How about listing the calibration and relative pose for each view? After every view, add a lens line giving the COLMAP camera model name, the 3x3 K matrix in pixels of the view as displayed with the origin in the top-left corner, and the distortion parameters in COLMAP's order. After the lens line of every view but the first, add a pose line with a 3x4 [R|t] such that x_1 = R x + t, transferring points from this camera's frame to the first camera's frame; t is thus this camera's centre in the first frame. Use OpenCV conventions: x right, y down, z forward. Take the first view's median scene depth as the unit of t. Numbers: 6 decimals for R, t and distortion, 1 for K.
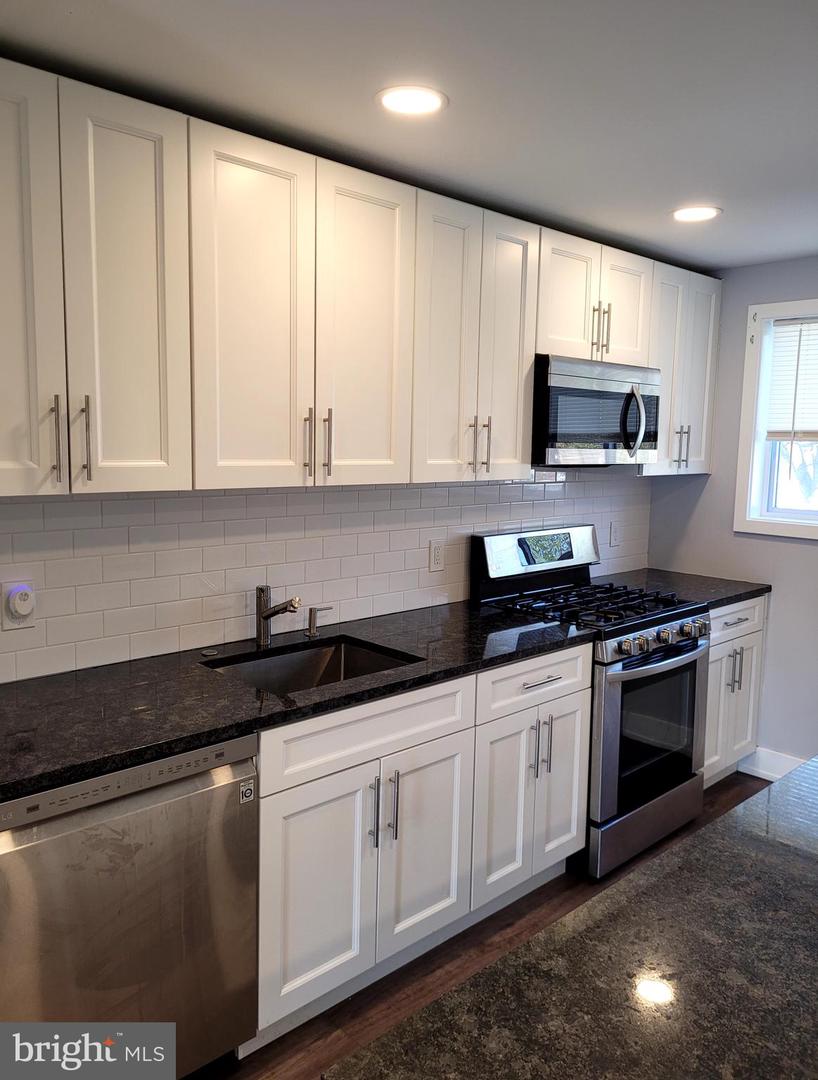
lens RADIAL K [[825.5, 0, 403.6], [0, 825.5, 531.9], [0, 0, 1]] dist [0.031074, -0.018658]
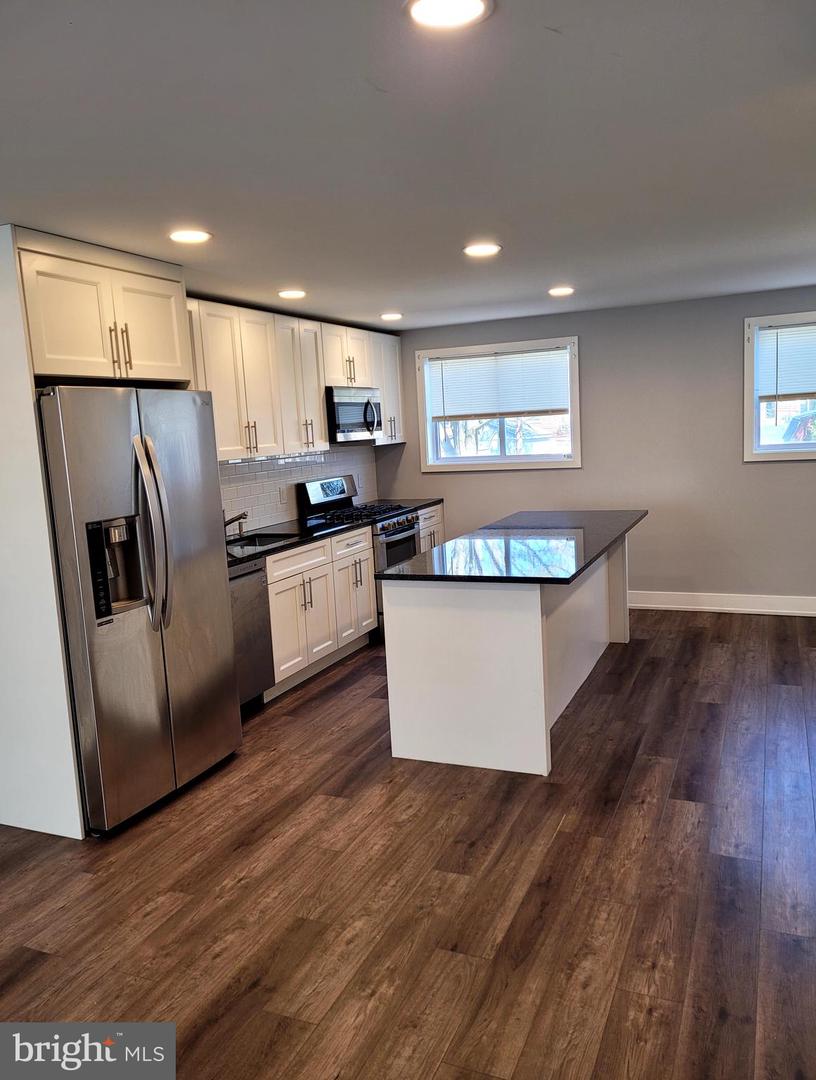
lens RADIAL K [[825.5, 0, 406.2], [0, 825.5, 550.2], [0, 0, 1]] dist [0.031074, -0.018658]
pose [[0.917410, -0.127405, 0.376997, -0.435127], [0.116039, 0.991840, 0.052811, 0.087633], [-0.380649, -0.004703, 0.924708, -0.859532]]
